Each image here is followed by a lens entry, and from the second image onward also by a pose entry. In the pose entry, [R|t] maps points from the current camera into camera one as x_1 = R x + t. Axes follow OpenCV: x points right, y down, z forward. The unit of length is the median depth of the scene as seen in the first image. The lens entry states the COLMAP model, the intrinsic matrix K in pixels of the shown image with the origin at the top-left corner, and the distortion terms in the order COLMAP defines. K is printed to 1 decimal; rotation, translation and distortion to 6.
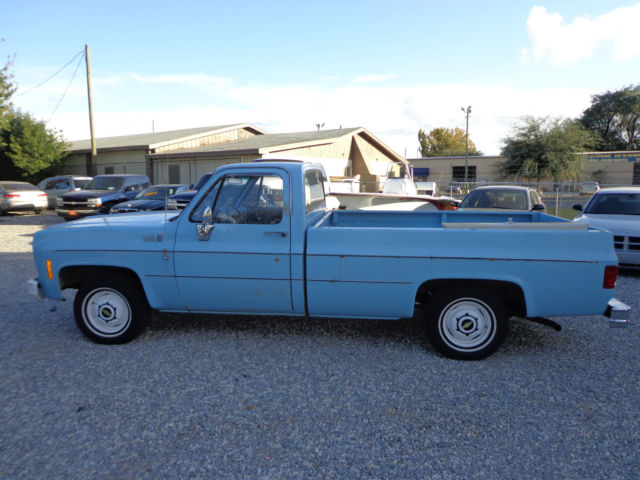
lens RADIAL K [[476.0, 0, 320.0], [0, 476.0, 240.0], [0, 0, 1]] dist [0.000896, -0.000496]
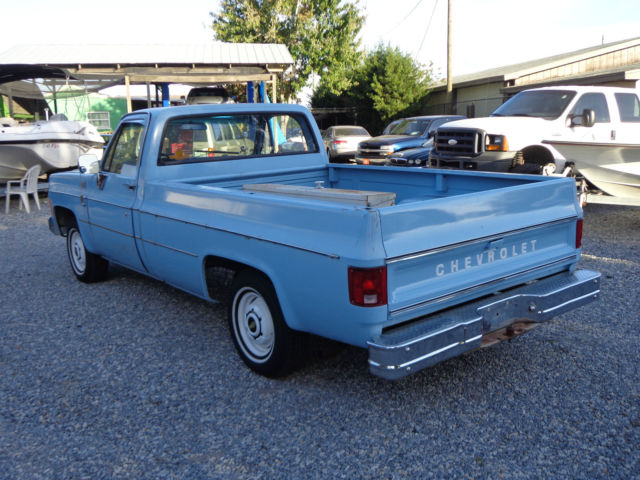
lens RADIAL K [[643.1, 0, 320.0], [0, 643.1, 240.0], [0, 0, 1]] dist [-0.007298, 0.003817]
pose [[0.718087, 0.110513, -0.687123, 0.147208], [-0.070398, 0.993782, 0.086264, -0.006011], [0.692384, -0.013573, 0.721401, 0.051054]]
